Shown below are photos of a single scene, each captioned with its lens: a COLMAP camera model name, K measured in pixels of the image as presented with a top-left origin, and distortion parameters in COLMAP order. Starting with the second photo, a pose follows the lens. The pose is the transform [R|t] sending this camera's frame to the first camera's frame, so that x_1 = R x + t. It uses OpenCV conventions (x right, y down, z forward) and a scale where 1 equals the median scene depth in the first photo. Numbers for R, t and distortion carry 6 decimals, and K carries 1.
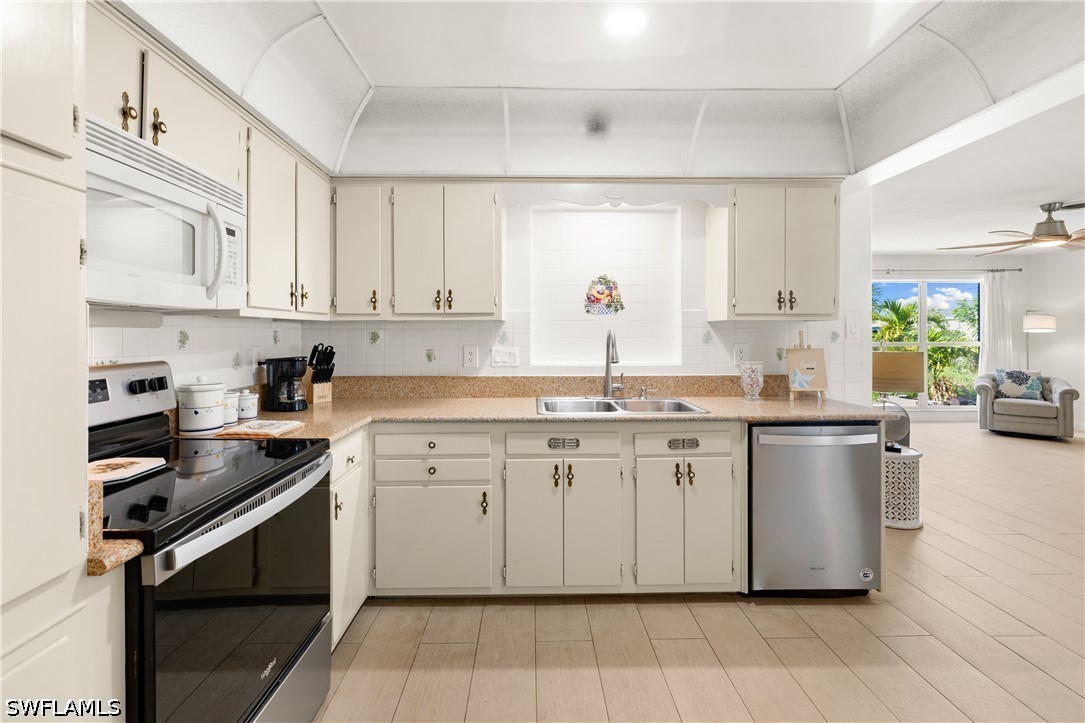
lens RADIAL K [[454.9, 0, 542.4], [0, 454.9, 330.8], [0, 0, 1]] dist [0.000629, -0.000242]
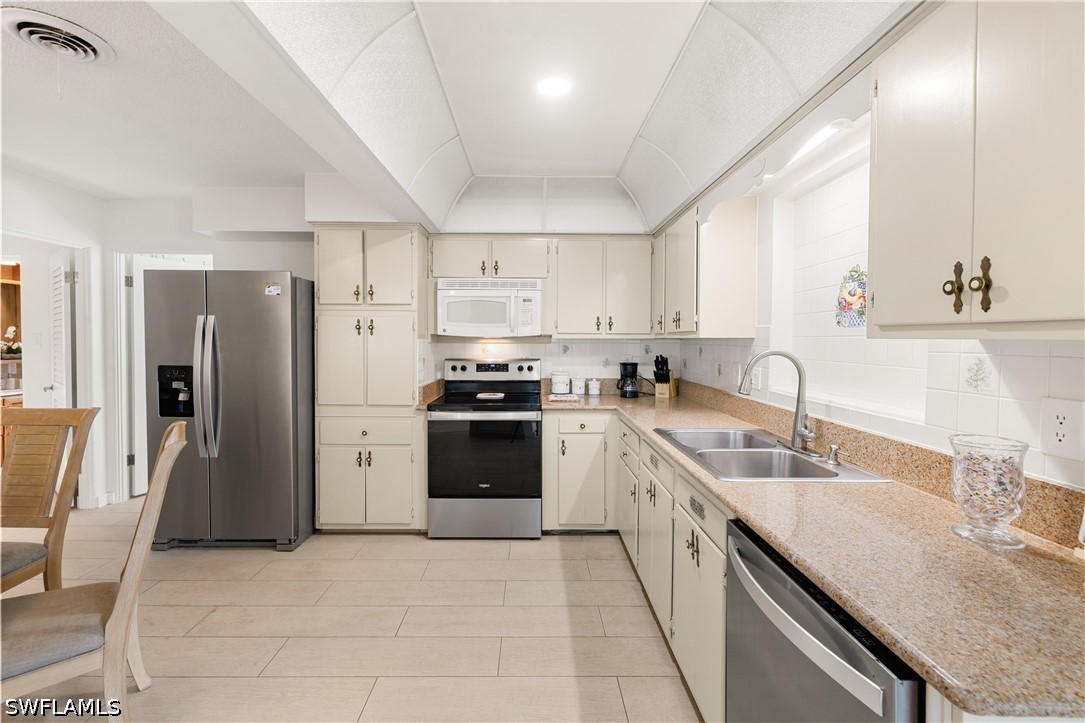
lens RADIAL K [[454.9, 0, 538.3], [0, 454.9, 344.6], [0, 0, 1]] dist [0.000629, -0.000242]
pose [[0.002085, 0.015894, -0.999872, 0.879072], [0.000187, 0.999874, 0.015894, -0.024125], [0.999998, -0.000220, 0.002081, 0.621655]]
